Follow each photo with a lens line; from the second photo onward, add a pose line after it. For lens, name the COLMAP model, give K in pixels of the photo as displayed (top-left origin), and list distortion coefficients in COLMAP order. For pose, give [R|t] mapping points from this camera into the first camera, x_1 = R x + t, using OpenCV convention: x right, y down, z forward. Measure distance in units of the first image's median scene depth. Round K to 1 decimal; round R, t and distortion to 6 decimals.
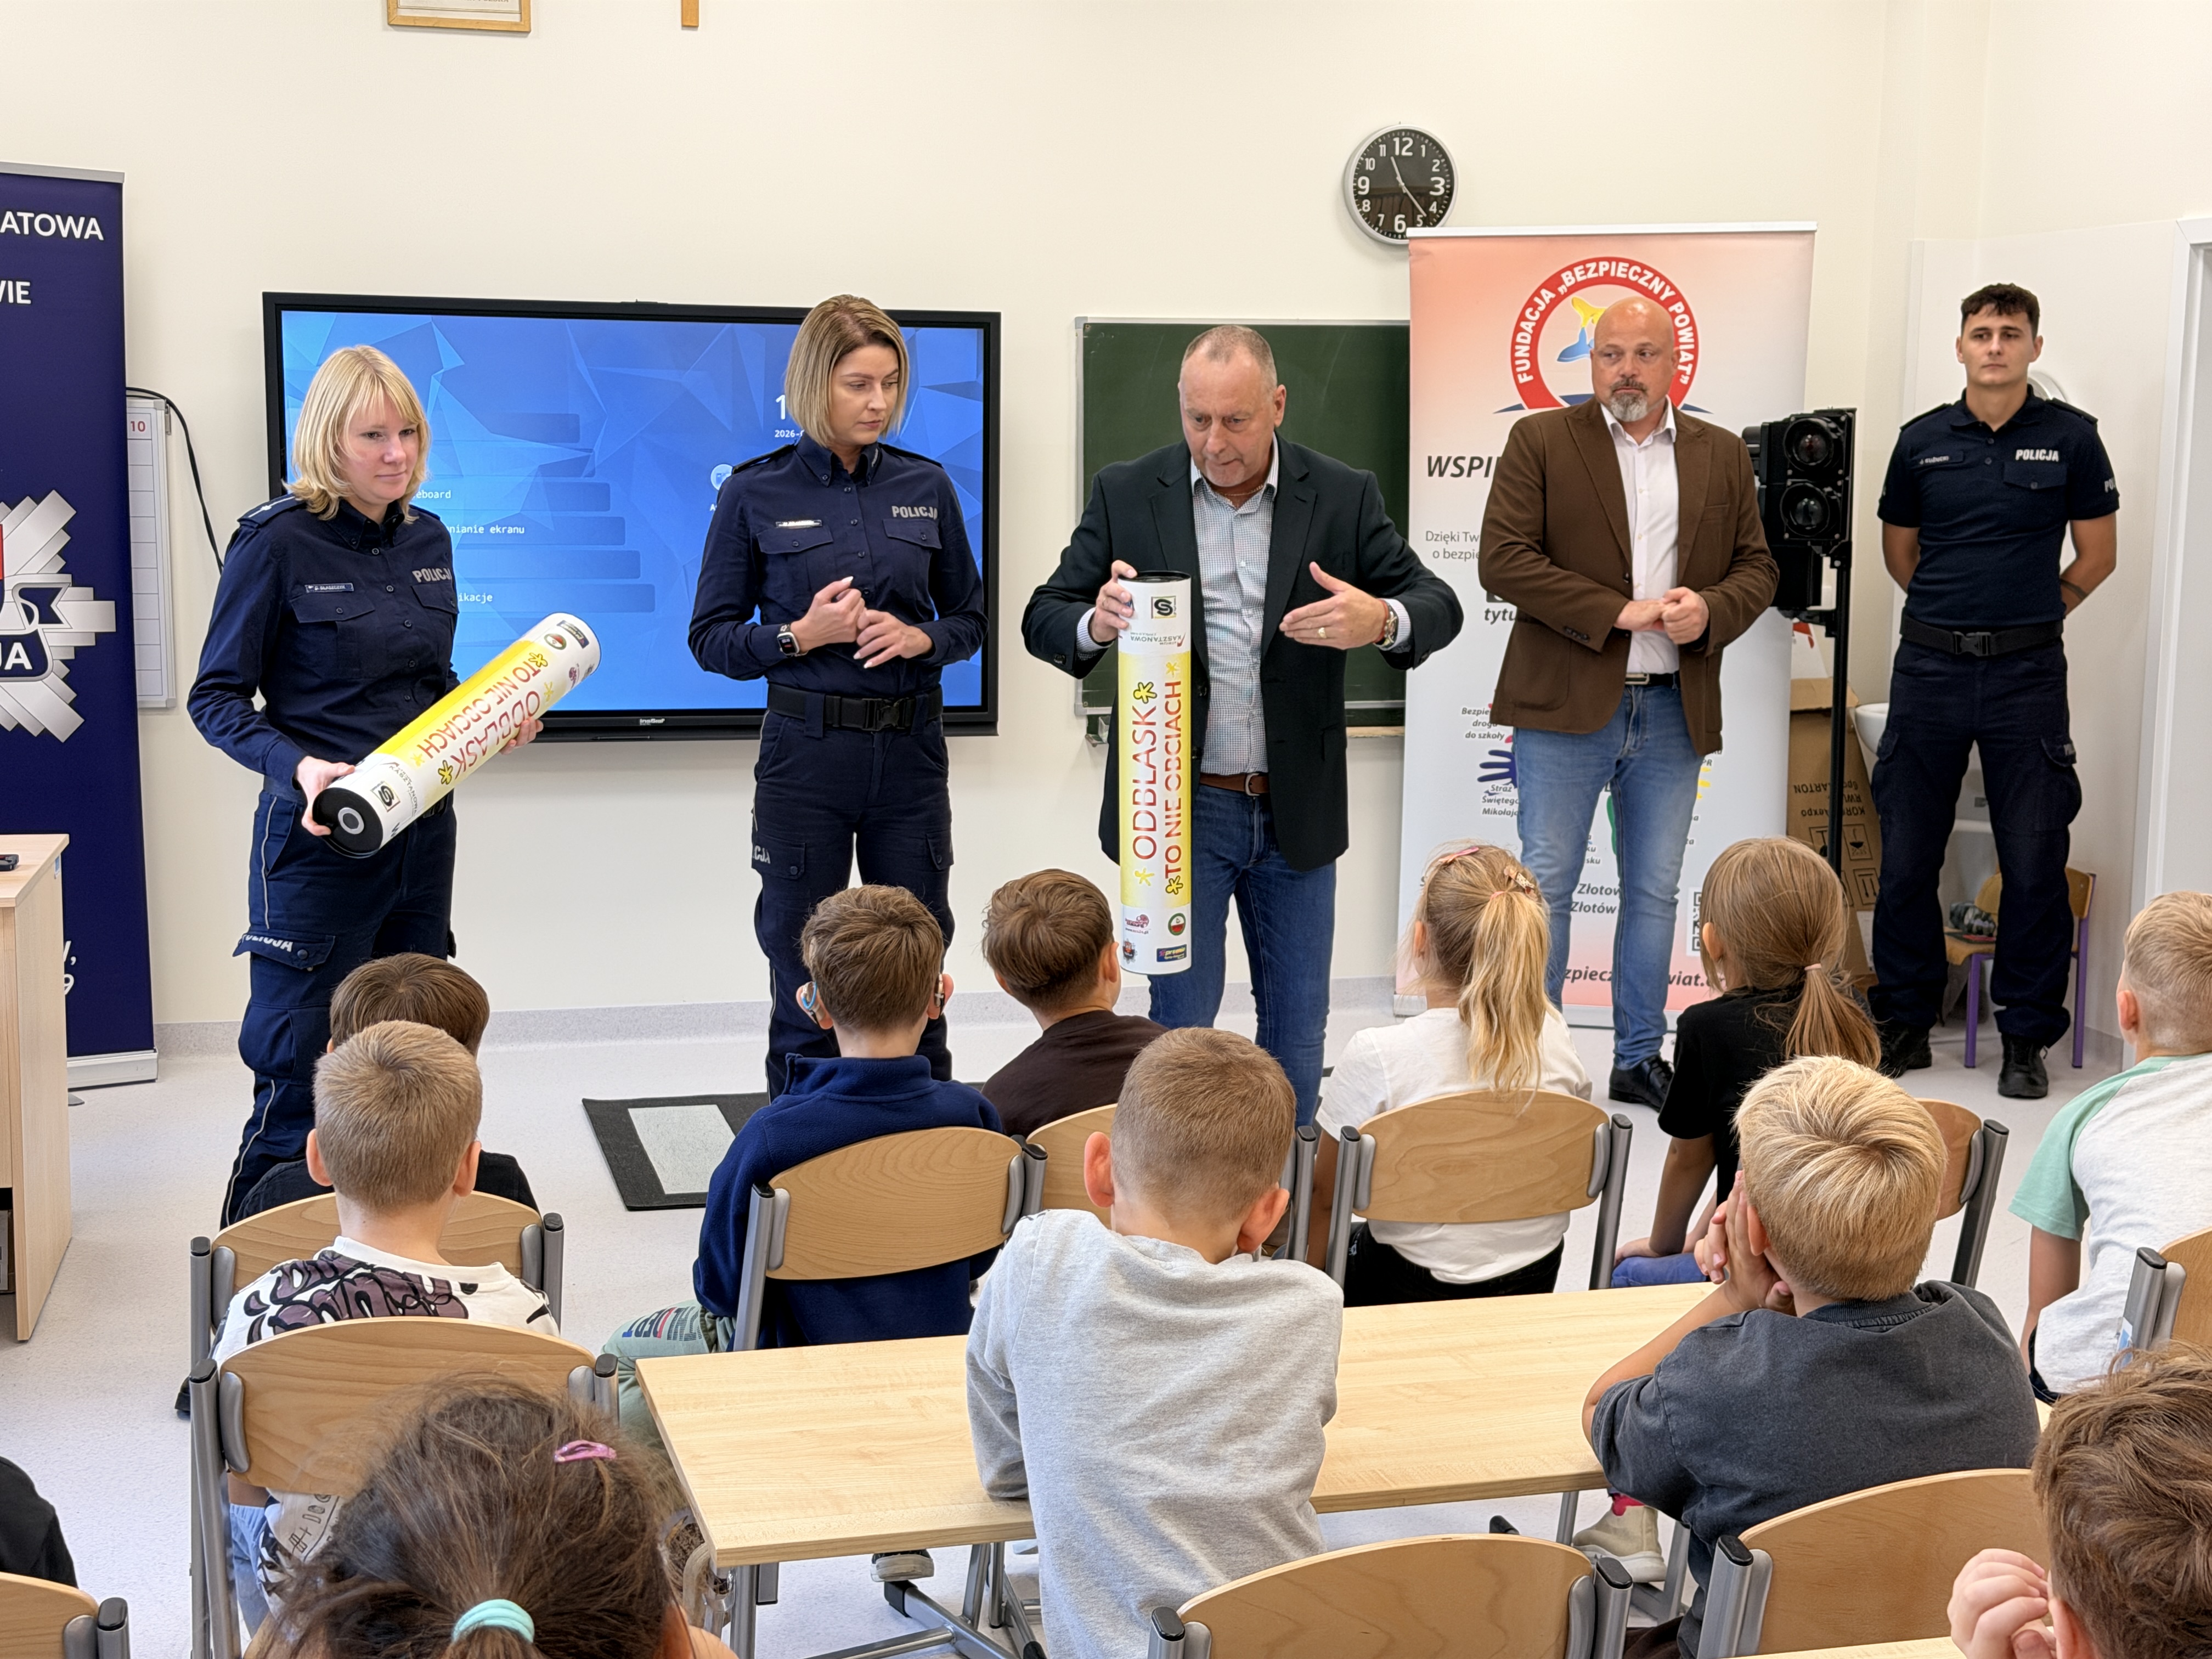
lens RADIAL K [[3090.4, 0, 1102.2], [0, 3090.4, 832.3], [0, 0, 1]] dist [0.104979, 0.000000]
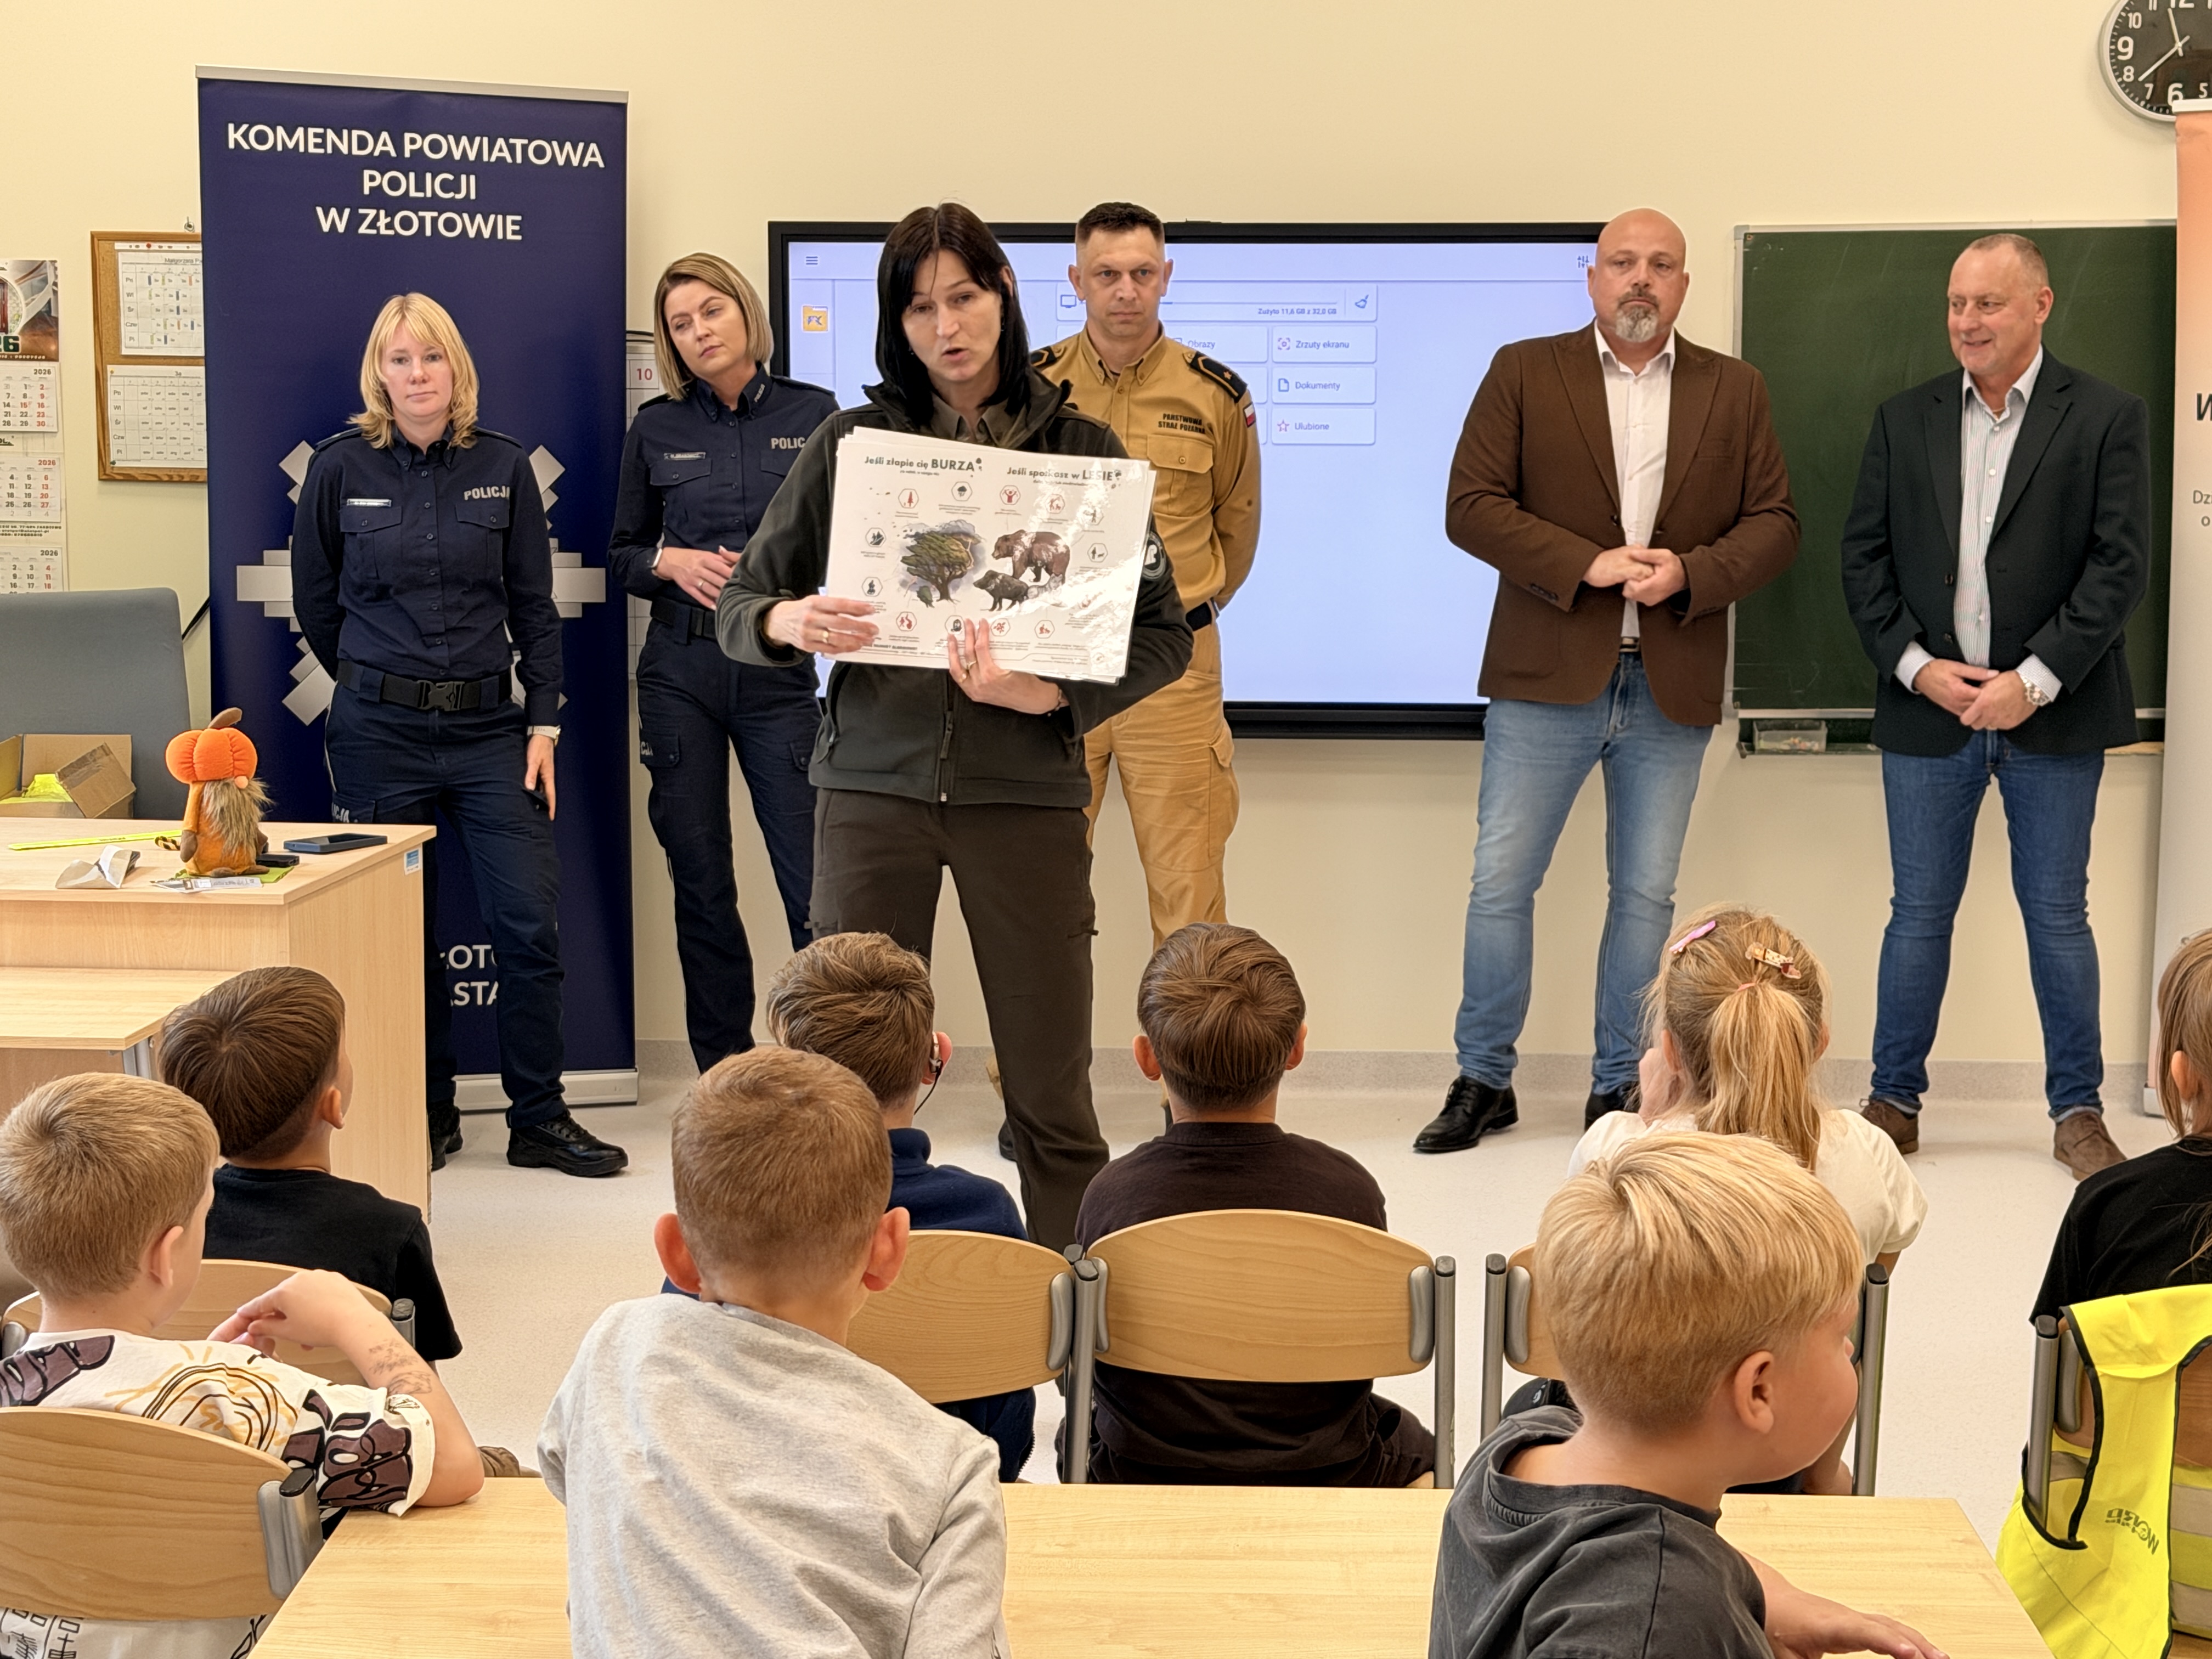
lens RADIAL K [[3596.8, 0, 1098.6], [0, 3596.8, 811.2], [0, 0, 1]] dist [0.129313, 0.000000]
pose [[0.950871, 0.031811, -0.307949, 0.133528], [-0.034184, 0.999413, -0.002314, -0.006011], [0.307695, 0.012728, 0.951400, 0.052410]]
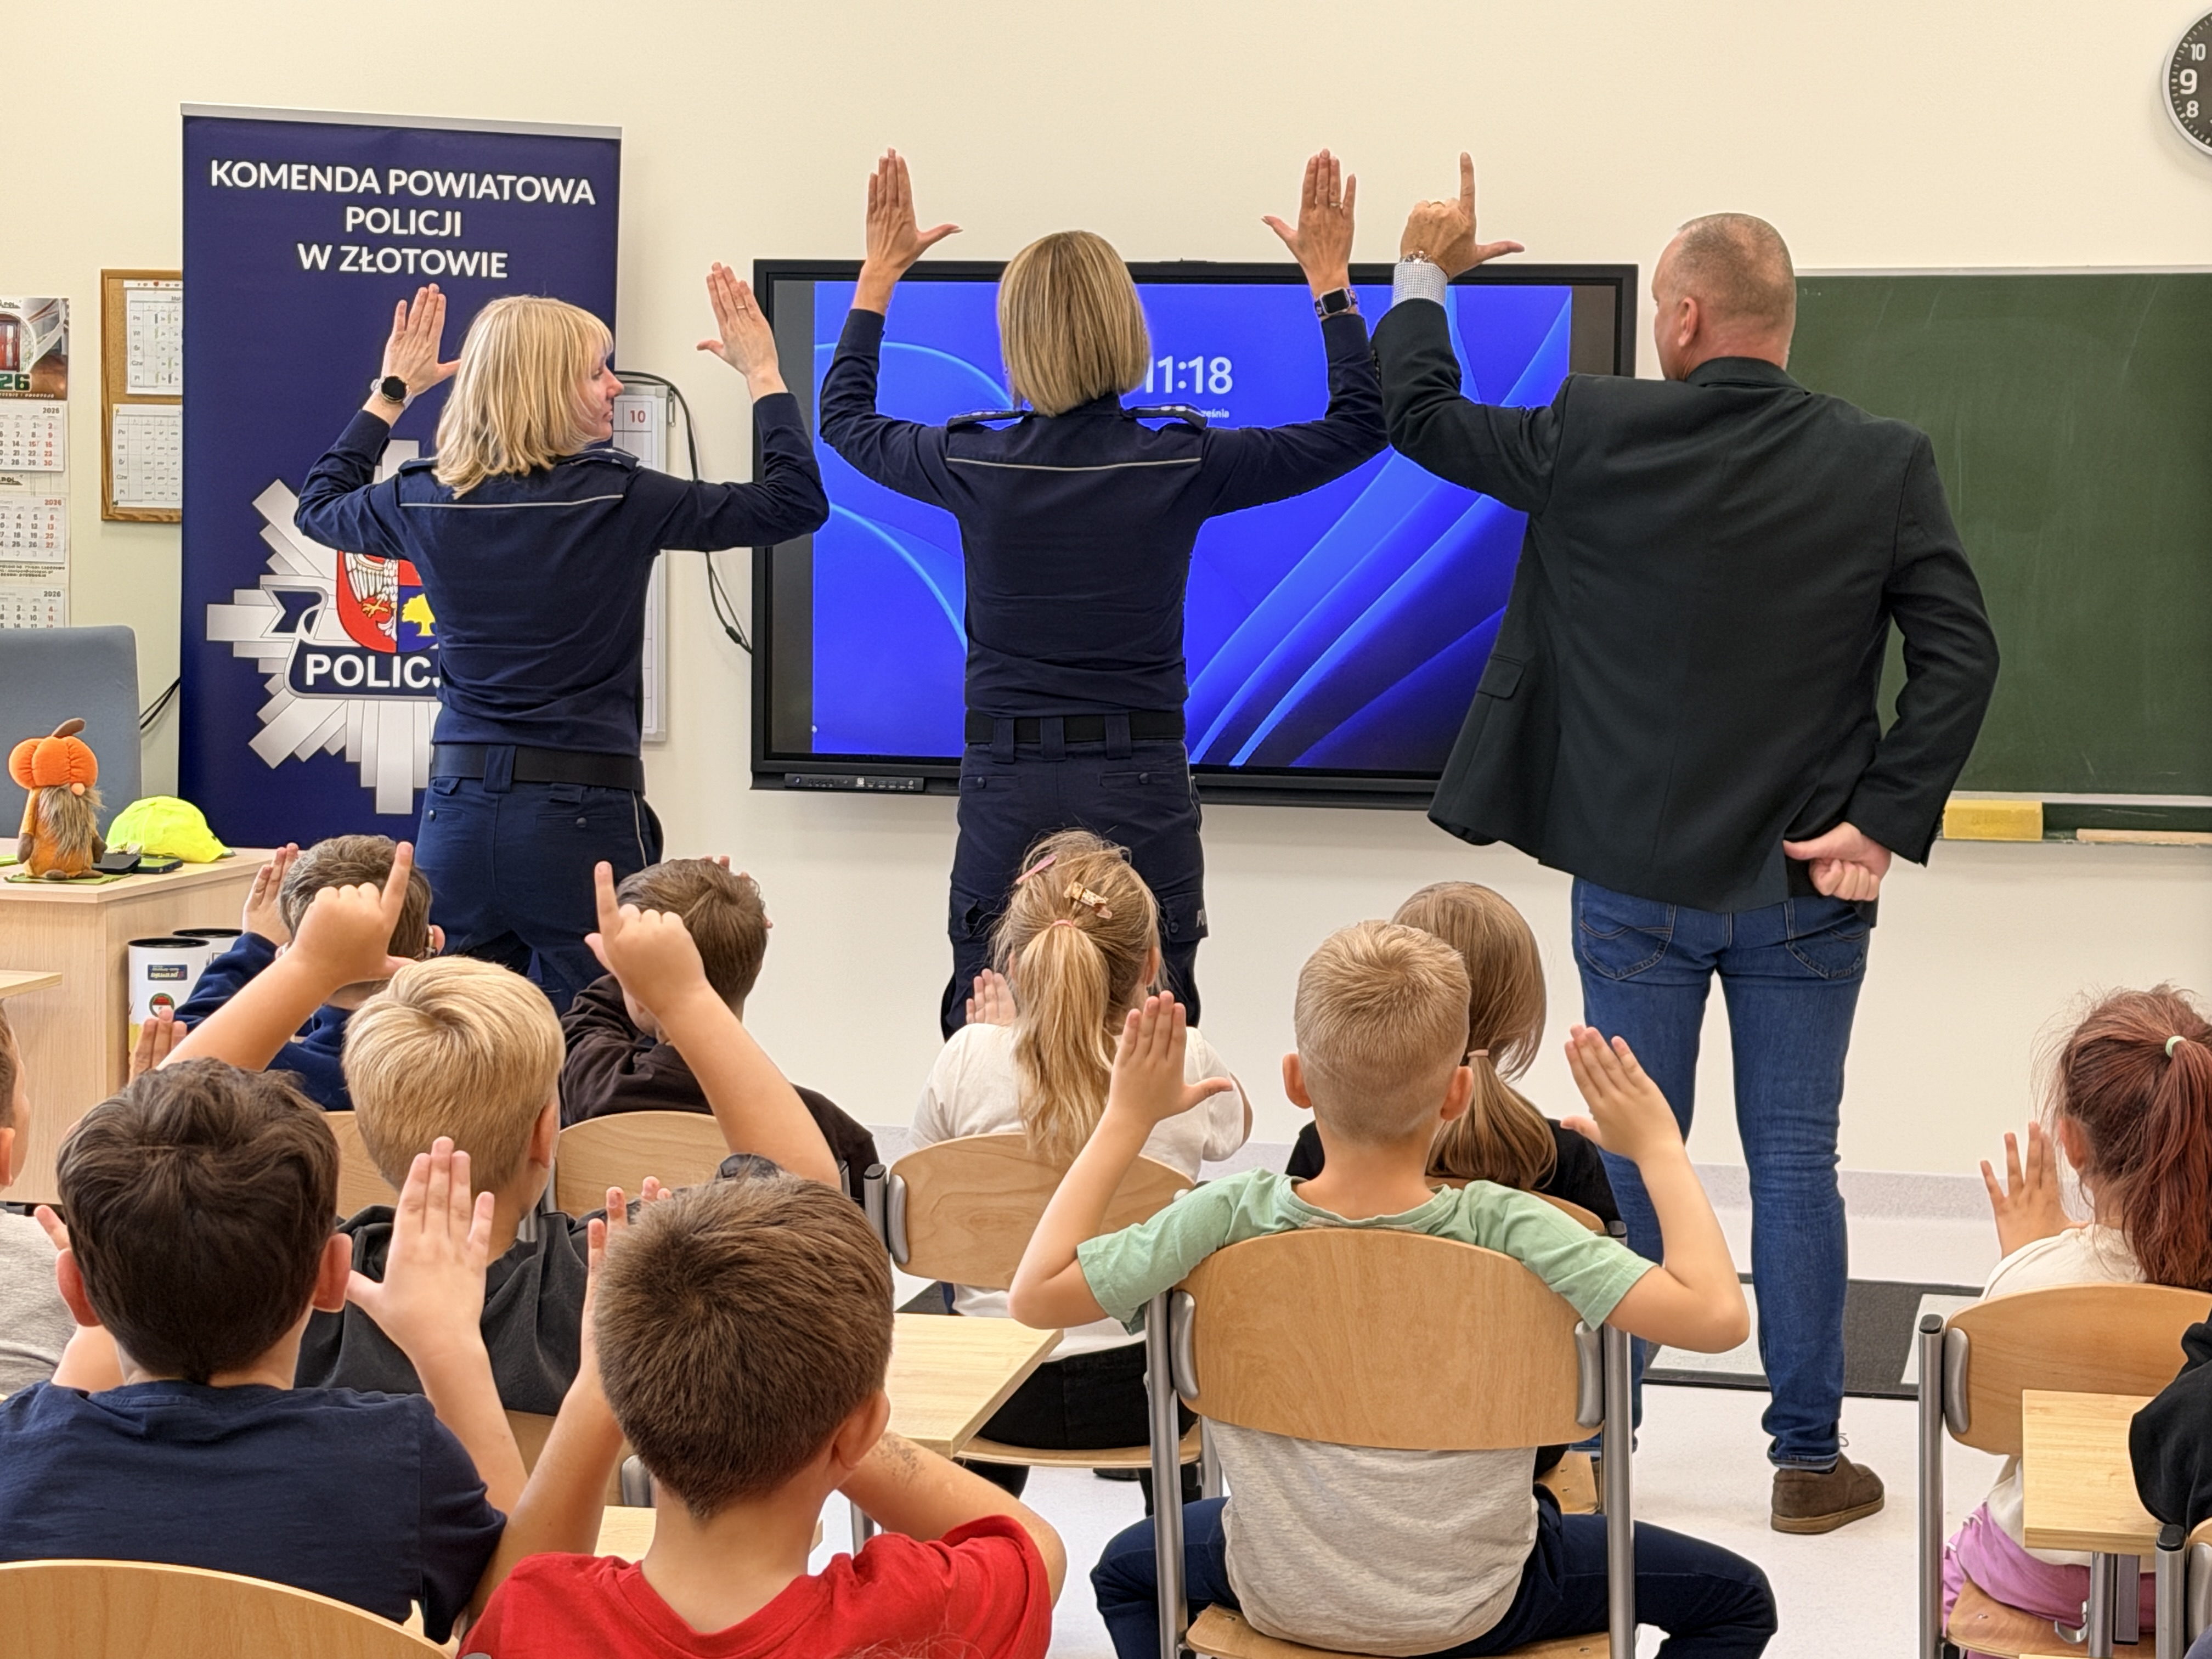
lens RADIAL K [[4597.8, 0, 1085.9], [0, 4597.8, 825.6], [0, 0, 1]] dist [0.156752, 0.000000]
pose [[0.890455, 0.039775, -0.453330, 0.370165], [-0.064100, 0.997204, -0.038416, 0.023502], [0.450534, 0.063266, 0.890515, -0.072548]]
